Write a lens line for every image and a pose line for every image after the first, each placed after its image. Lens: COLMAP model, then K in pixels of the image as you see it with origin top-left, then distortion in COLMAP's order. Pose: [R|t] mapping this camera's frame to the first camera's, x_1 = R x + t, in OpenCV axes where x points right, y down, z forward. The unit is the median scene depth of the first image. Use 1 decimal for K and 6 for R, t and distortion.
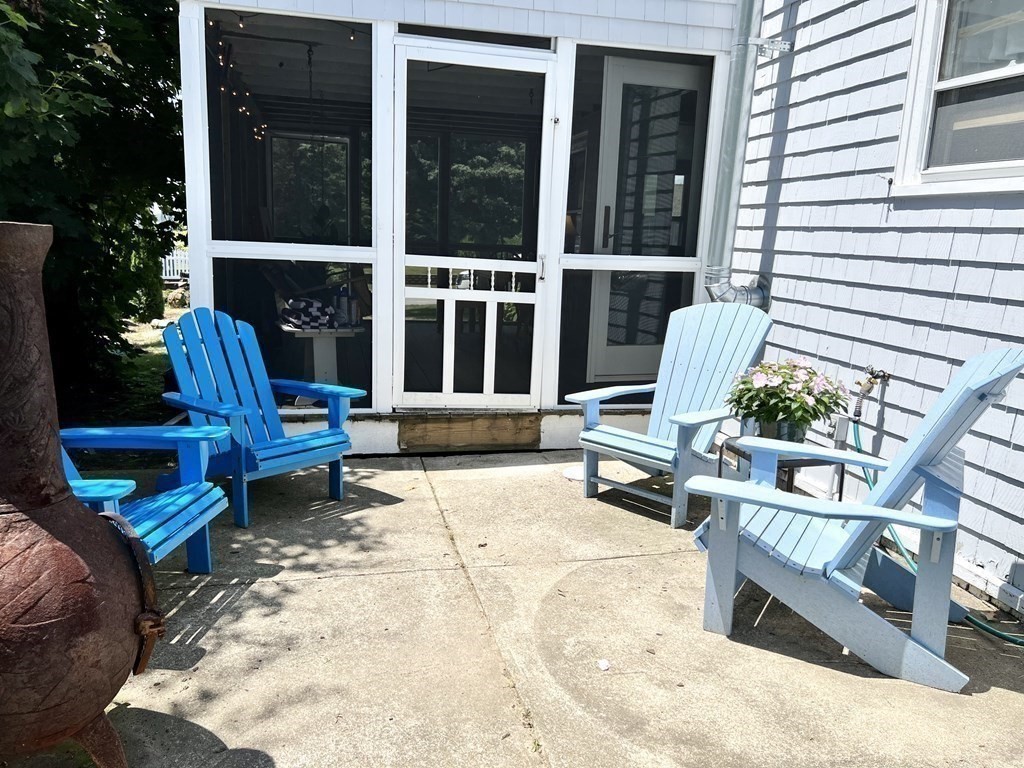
lens RADIAL K [[731.4, 0, 512.0], [0, 731.4, 384.0], [0, 0, 1]] dist [0.093475, -0.103005]
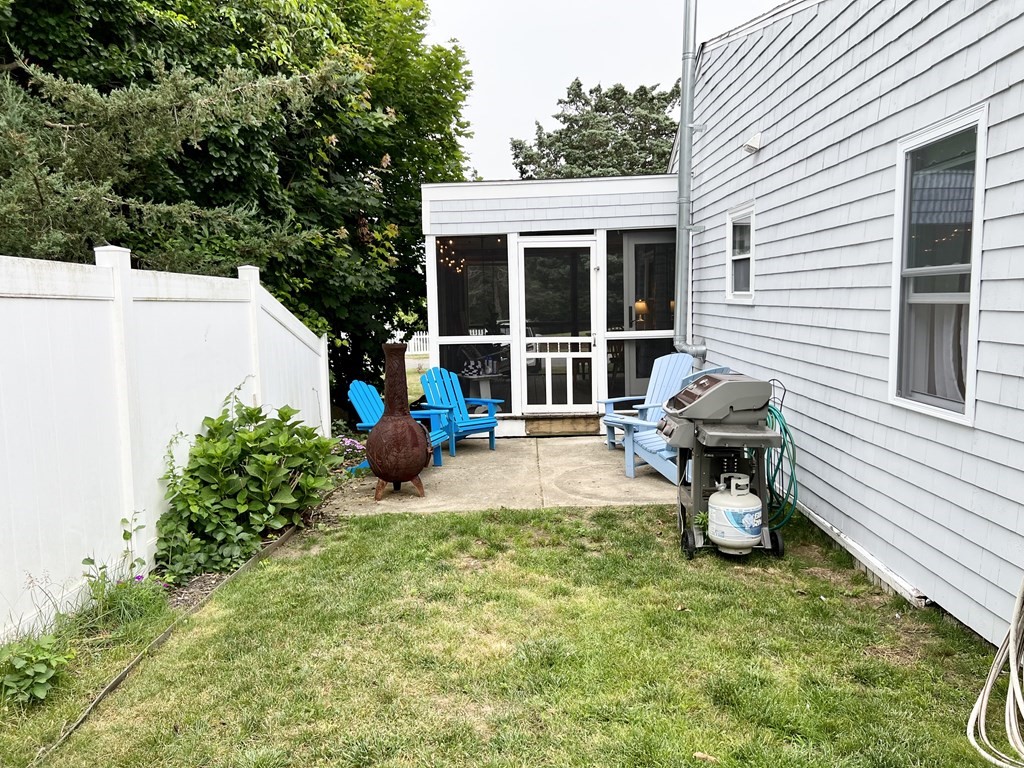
lens RADIAL K [[687.5, 0, 512.0], [0, 687.5, 384.0], [0, 0, 1]] dist [-0.004615, -0.001343]
pose [[0.962357, -0.038472, -0.269050, 0.319413], [0.013976, 0.995626, -0.092377, 0.127477], [0.271427, 0.085140, 0.958686, -0.813326]]
